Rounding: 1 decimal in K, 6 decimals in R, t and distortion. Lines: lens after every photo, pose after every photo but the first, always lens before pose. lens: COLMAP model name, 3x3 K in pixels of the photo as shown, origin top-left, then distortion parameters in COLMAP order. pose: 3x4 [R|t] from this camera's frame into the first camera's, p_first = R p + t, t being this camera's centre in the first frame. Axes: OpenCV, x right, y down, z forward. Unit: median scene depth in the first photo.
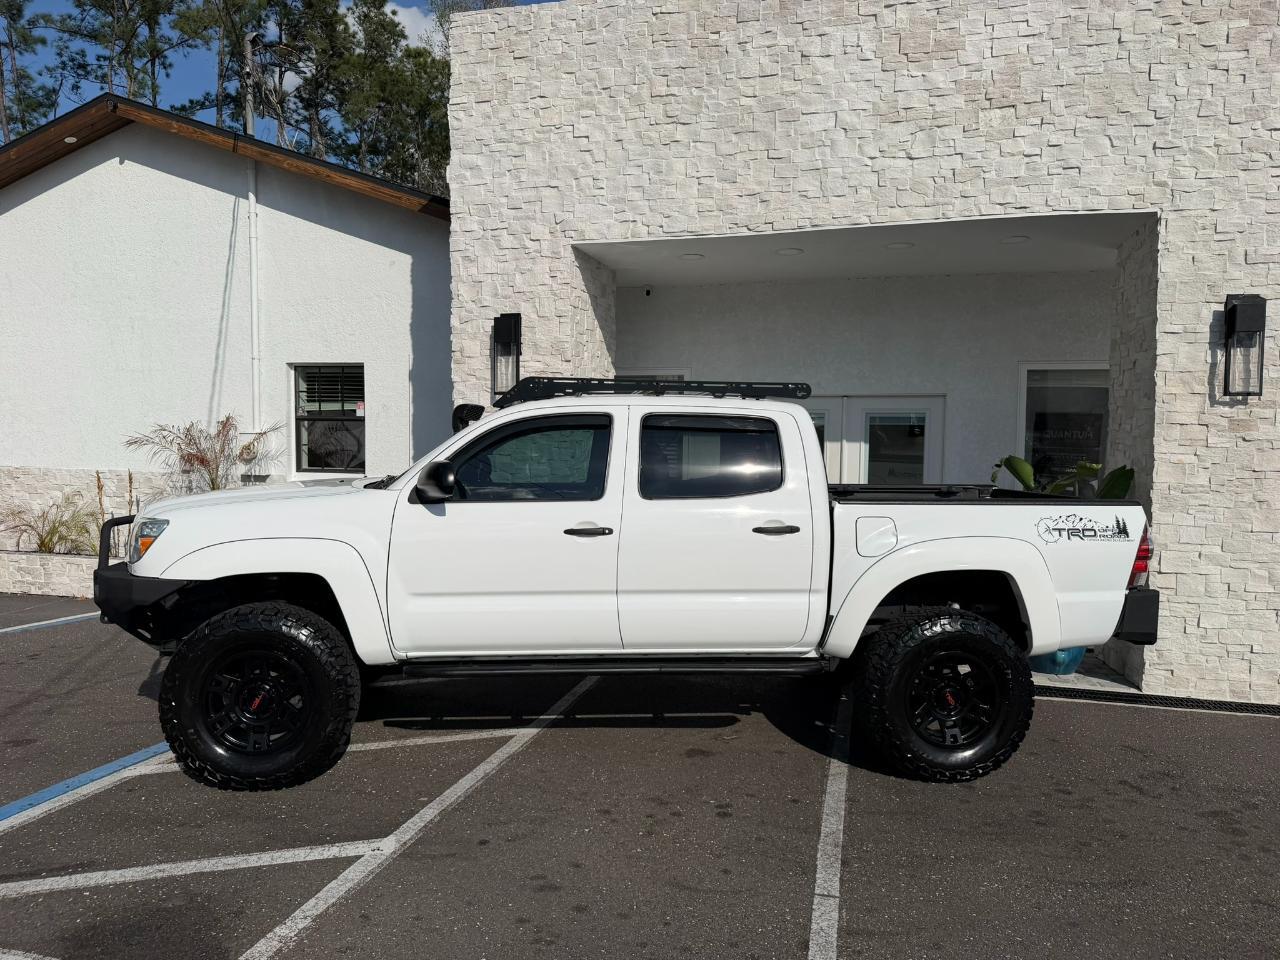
lens RADIAL K [[897.2, 0, 633.0], [0, 897.2, 473.4], [0, 0, 1]] dist [0.058907, -0.083231]
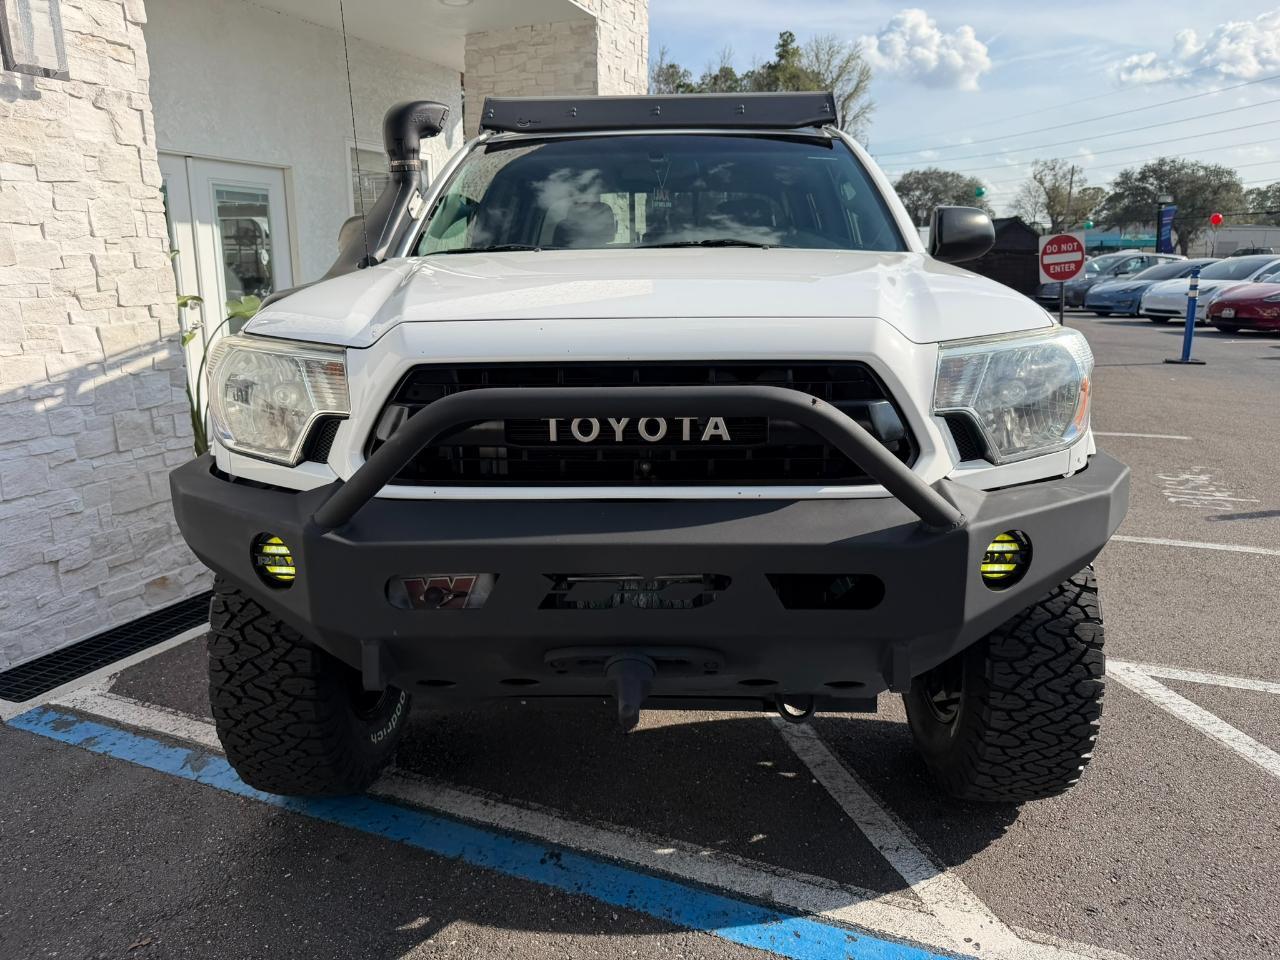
lens RADIAL K [[910.4, 0, 635.2], [0, 910.4, 484.2], [0, 0, 1]] dist [0.022852, -0.040283]
pose [[0.135136, -0.242503, 0.960693, -0.662955], [0.043297, 0.970106, 0.238789, 0.010914], [-0.989881, 0.009326, 0.141596, 0.783172]]
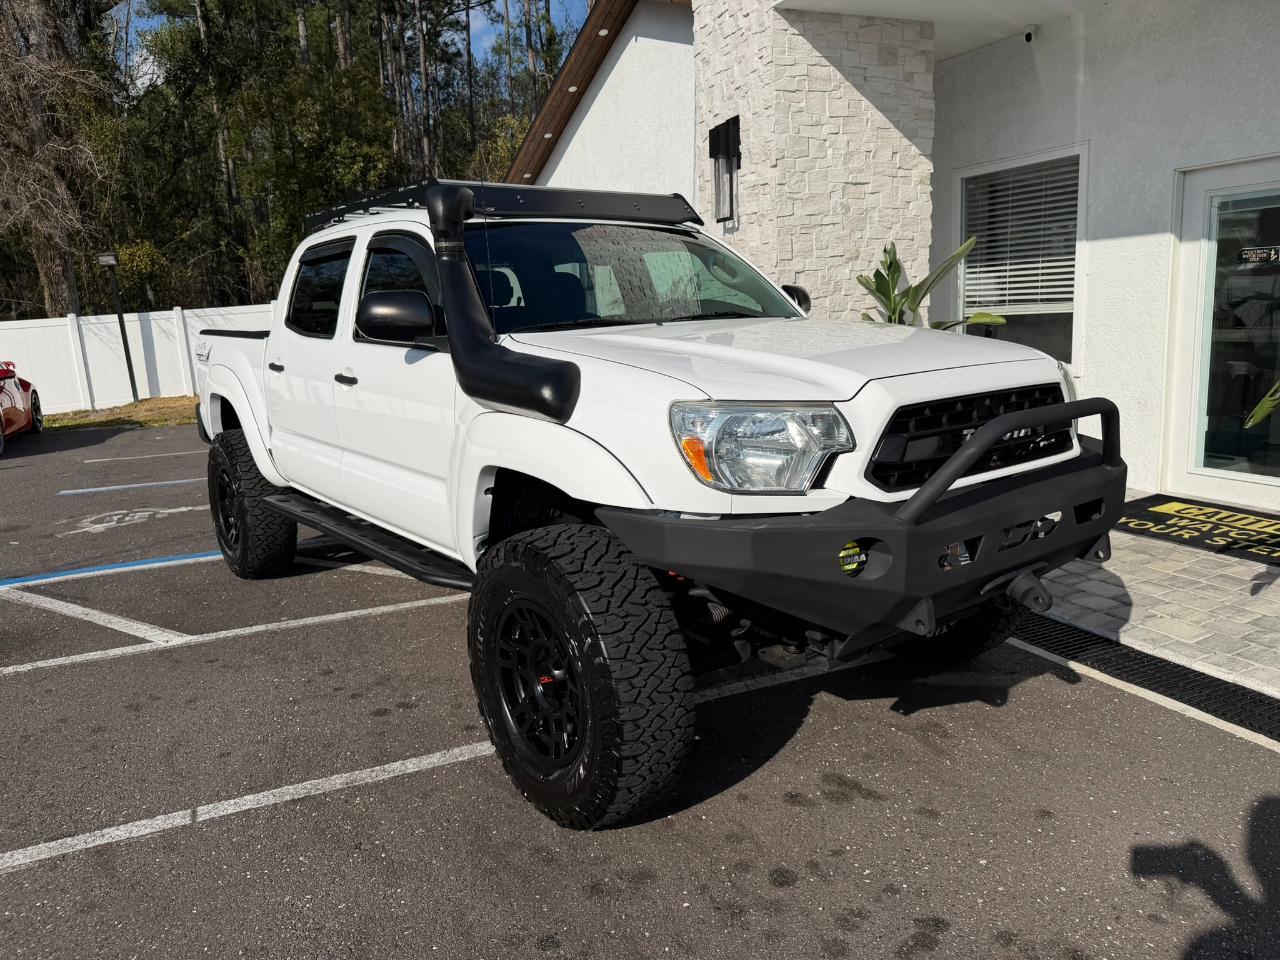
lens RADIAL K [[908.8, 0, 636.7], [0, 908.8, 482.9], [0, 0, 1]] dist [0.016563, -0.025868]
pose [[0.630800, 0.104945, -0.768816, 0.575599], [0.022919, 0.987859, 0.153650, 0.027027], [0.775607, -0.114543, 0.620736, 0.447061]]
